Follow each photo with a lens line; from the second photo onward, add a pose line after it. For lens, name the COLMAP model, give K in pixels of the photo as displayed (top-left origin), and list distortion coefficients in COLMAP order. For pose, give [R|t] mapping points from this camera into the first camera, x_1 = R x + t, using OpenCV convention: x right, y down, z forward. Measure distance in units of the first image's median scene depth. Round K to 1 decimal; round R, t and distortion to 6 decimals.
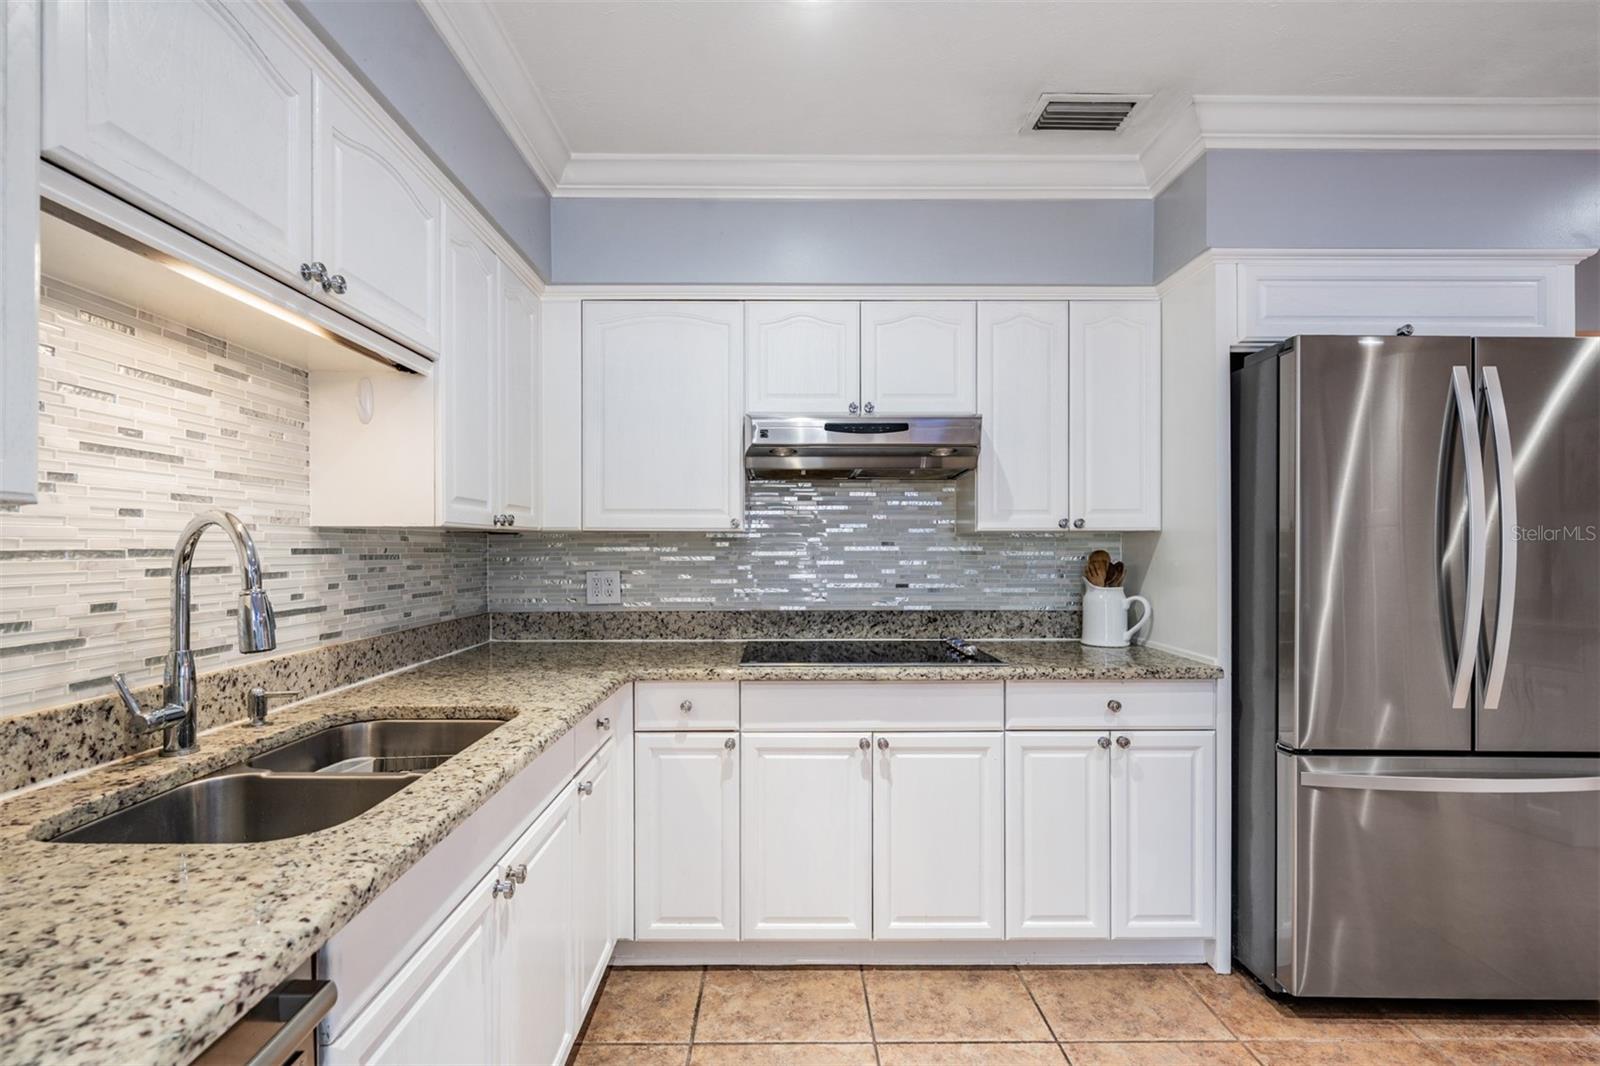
lens RADIAL K [[751.5, 0, 791.2], [0, 751.5, 547.7], [0, 0, 1]] dist [-0.001022, 0.000132]
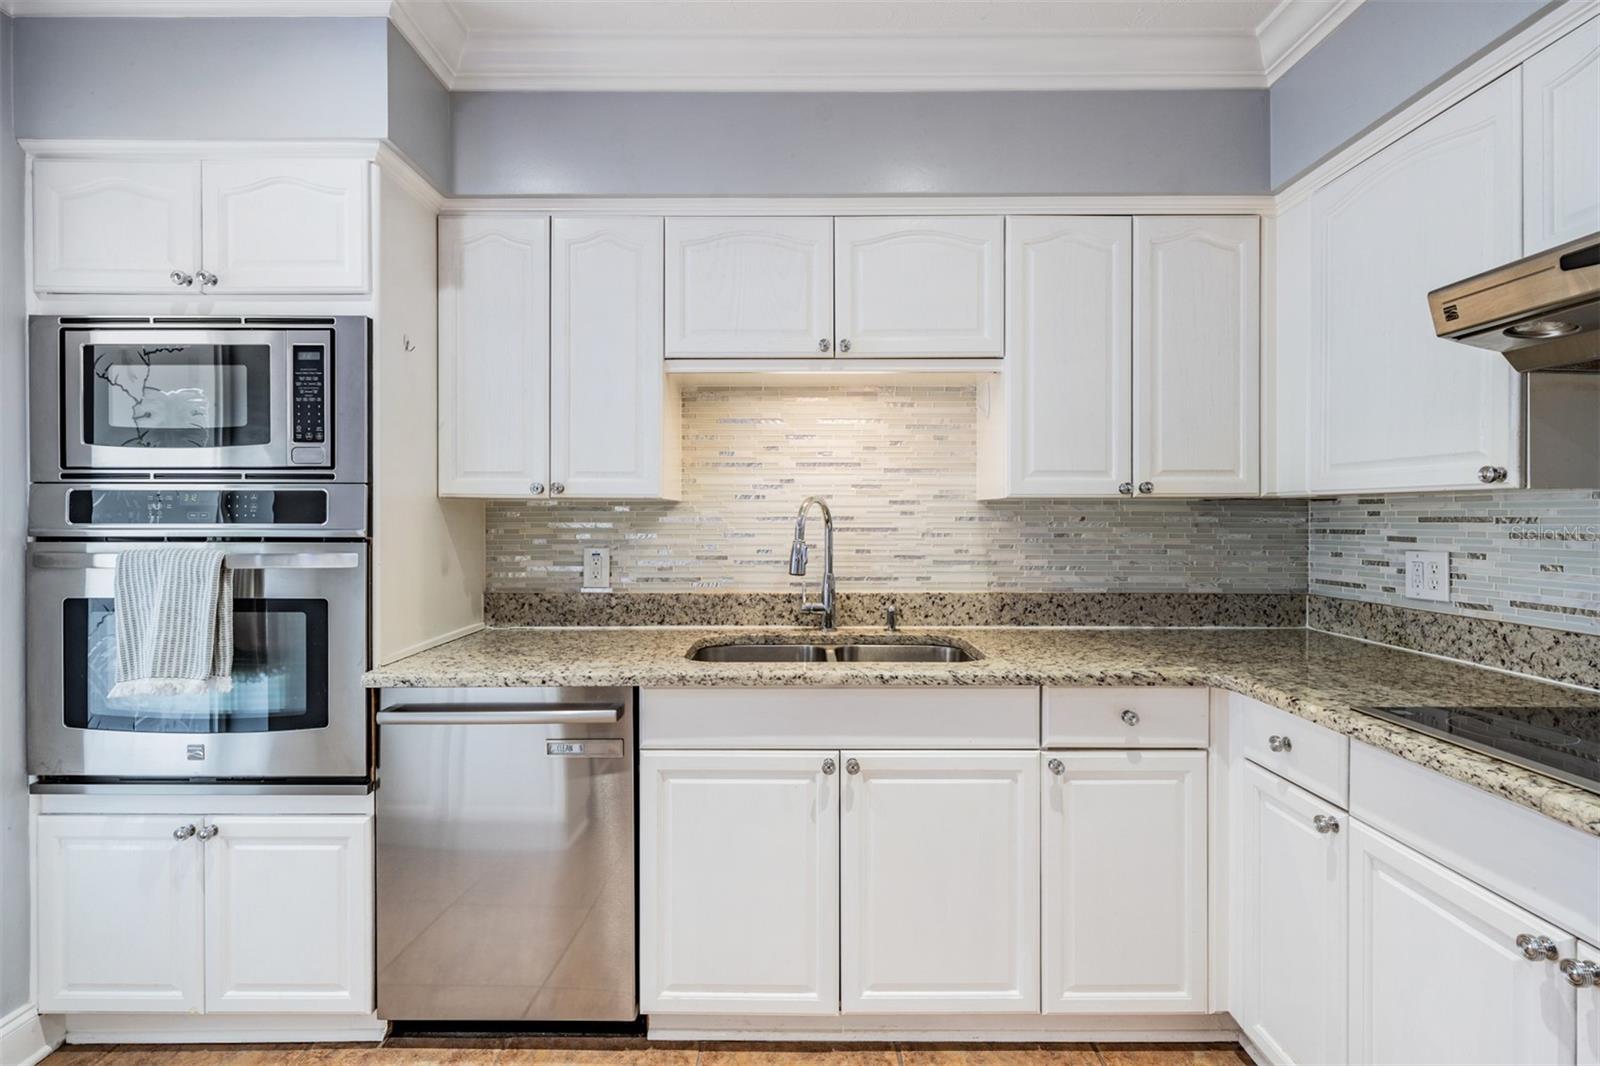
lens RADIAL K [[751.5, 0, 795.5], [0, 751.5, 519.3], [0, 0, 1]] dist [-0.001022, 0.000132]
pose [[-0.020857, 0.006585, -0.999761, 0.644770], [-0.002325, 0.999975, 0.006635, -0.002274], [0.999780, 0.002463, -0.020842, 0.635696]]
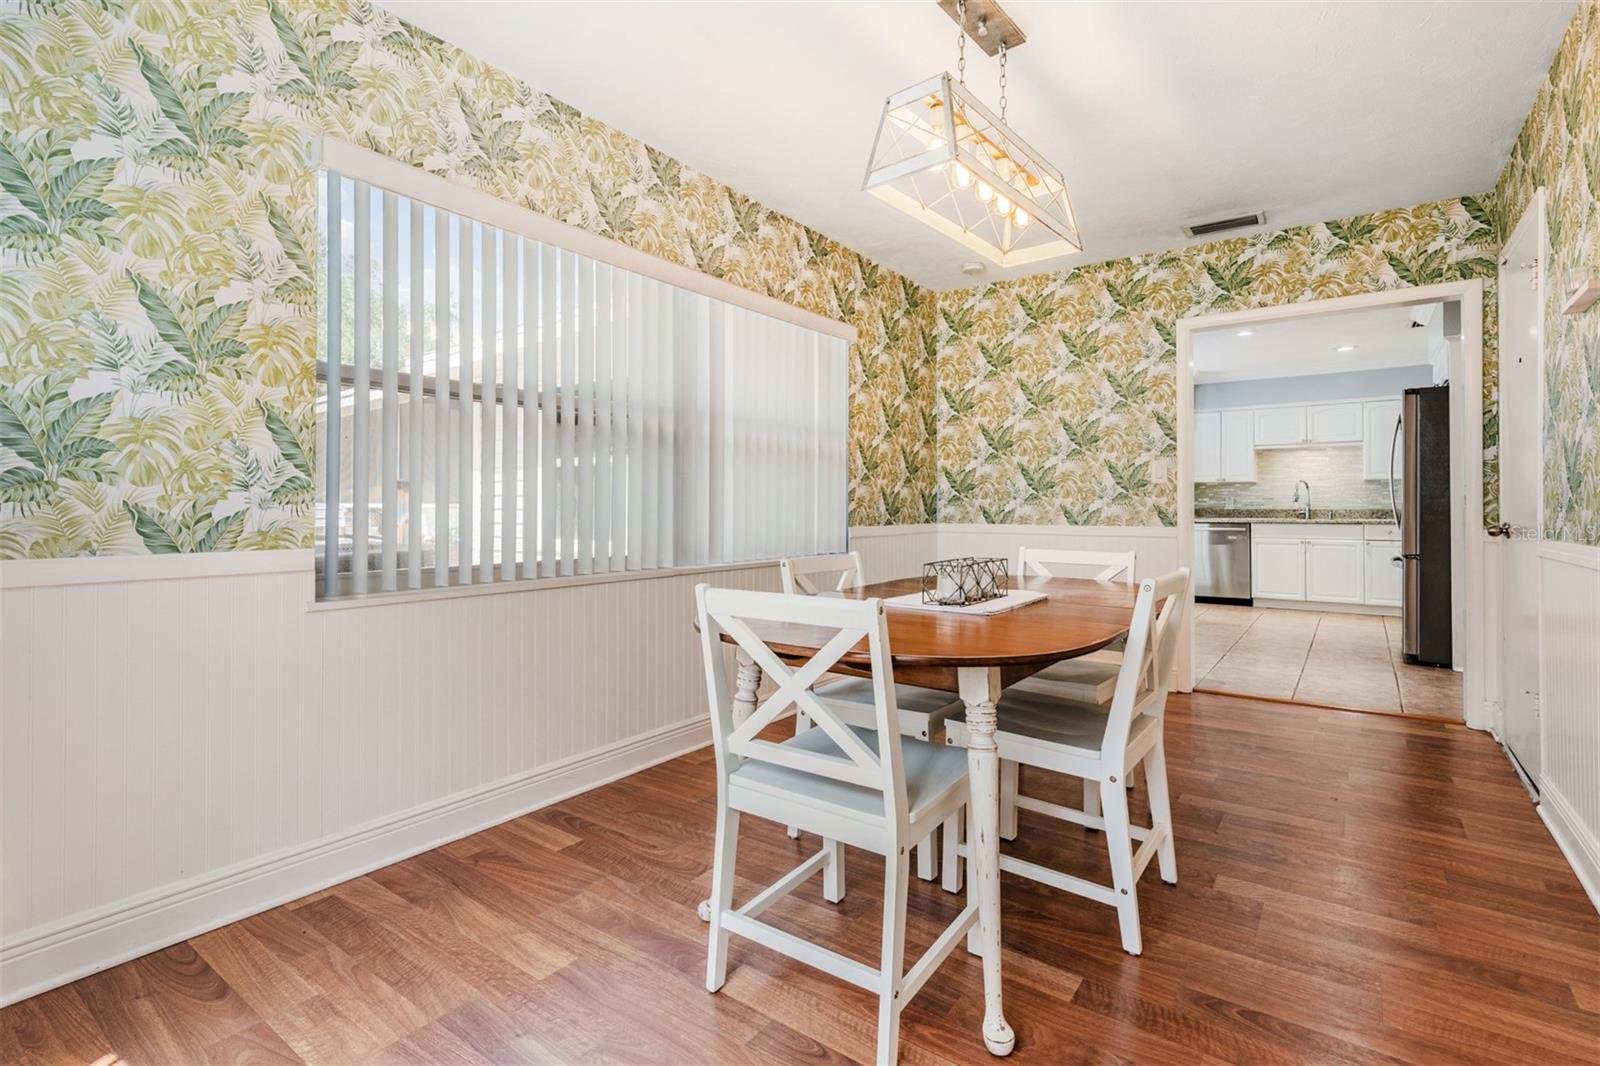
lens RADIAL K [[766.0, 0, 790.7], [0, 766.0, 504.6], [0, 0, 1]] dist [0.001868, 0.000636]
pose [[-0.606016, 0.003105, -0.795446, 4.494521], [0.001308, 0.999995, 0.002907, 0.086219], [0.795451, 0.000721, -0.606017, 0.953557]]
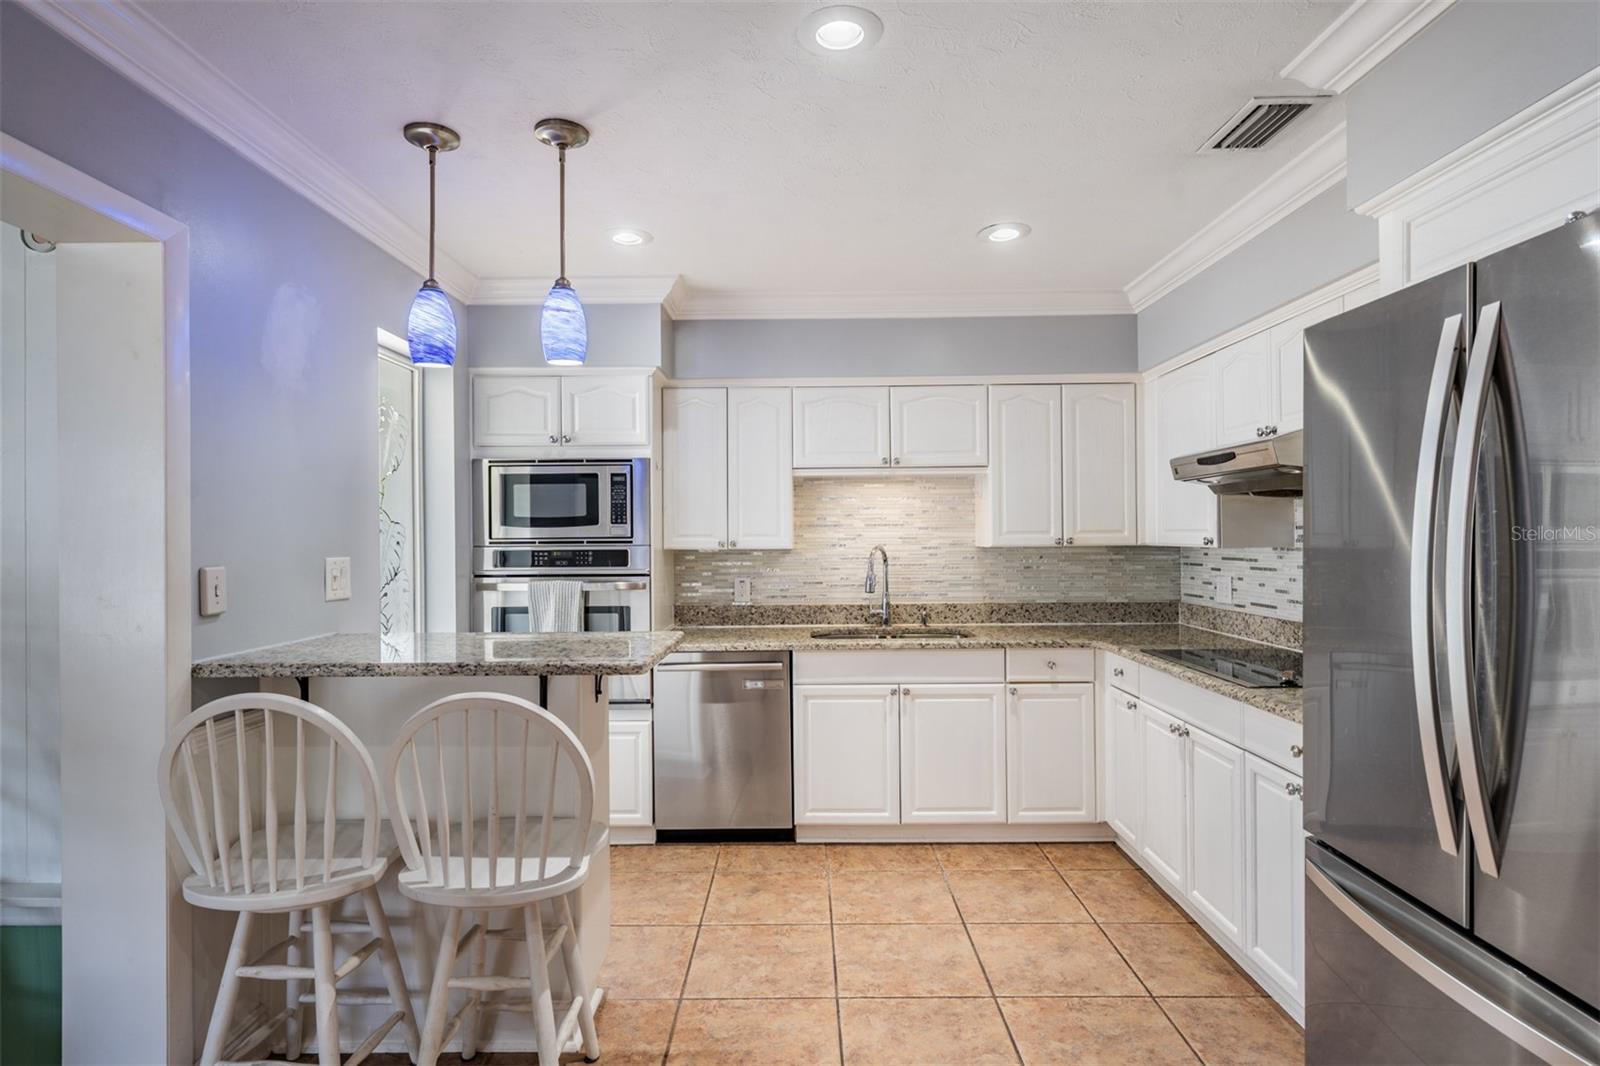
lens RADIAL K [[874.0, 0, 795.4], [0, 874.0, 531.2], [0, 0, 1]] dist [0.019162, -0.000316]
pose [[-0.025466, -0.000796, -0.999675, 1.743164], [0.005992, 0.999982, -0.000949, -0.066619], [0.999658, -0.006014, -0.025461, 0.487157]]
